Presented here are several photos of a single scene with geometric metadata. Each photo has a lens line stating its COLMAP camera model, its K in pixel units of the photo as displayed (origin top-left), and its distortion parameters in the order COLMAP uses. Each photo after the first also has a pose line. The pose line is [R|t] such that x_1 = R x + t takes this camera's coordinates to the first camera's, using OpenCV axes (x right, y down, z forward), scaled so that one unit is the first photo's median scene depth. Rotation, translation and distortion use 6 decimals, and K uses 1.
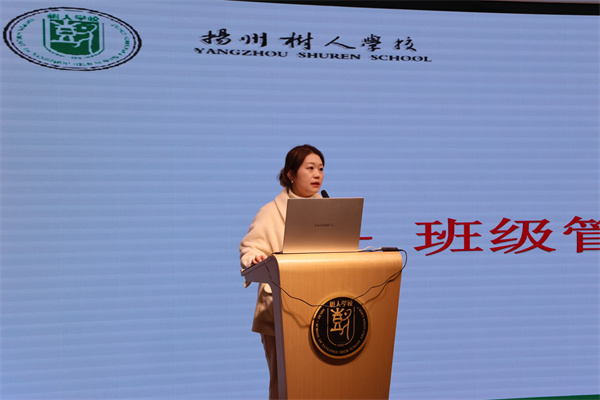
lens RADIAL K [[1396.9, 0, 300.0], [0, 1396.9, 200.0], [0, 0, 1]] dist [0.388408, -0.098302]
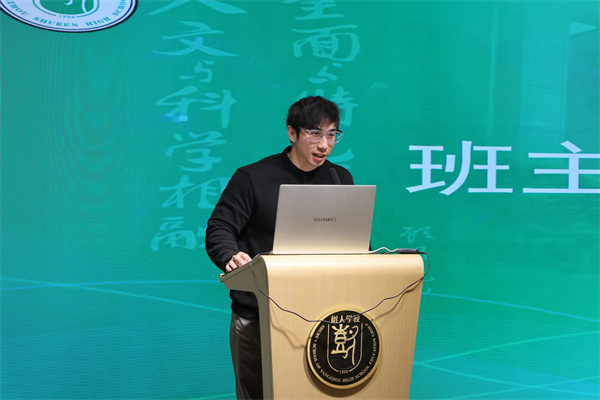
lens RADIAL K [[1849.8, 0, 300.0], [0, 1849.8, 200.0], [0, 0, 1]] dist [0.540493, 2.039214]
pose [[0.999851, 0.015980, 0.006465, -0.016845], [-0.016014, 0.999858, 0.005257, 0.006921], [-0.006381, -0.005359, 0.999965, -0.191236]]
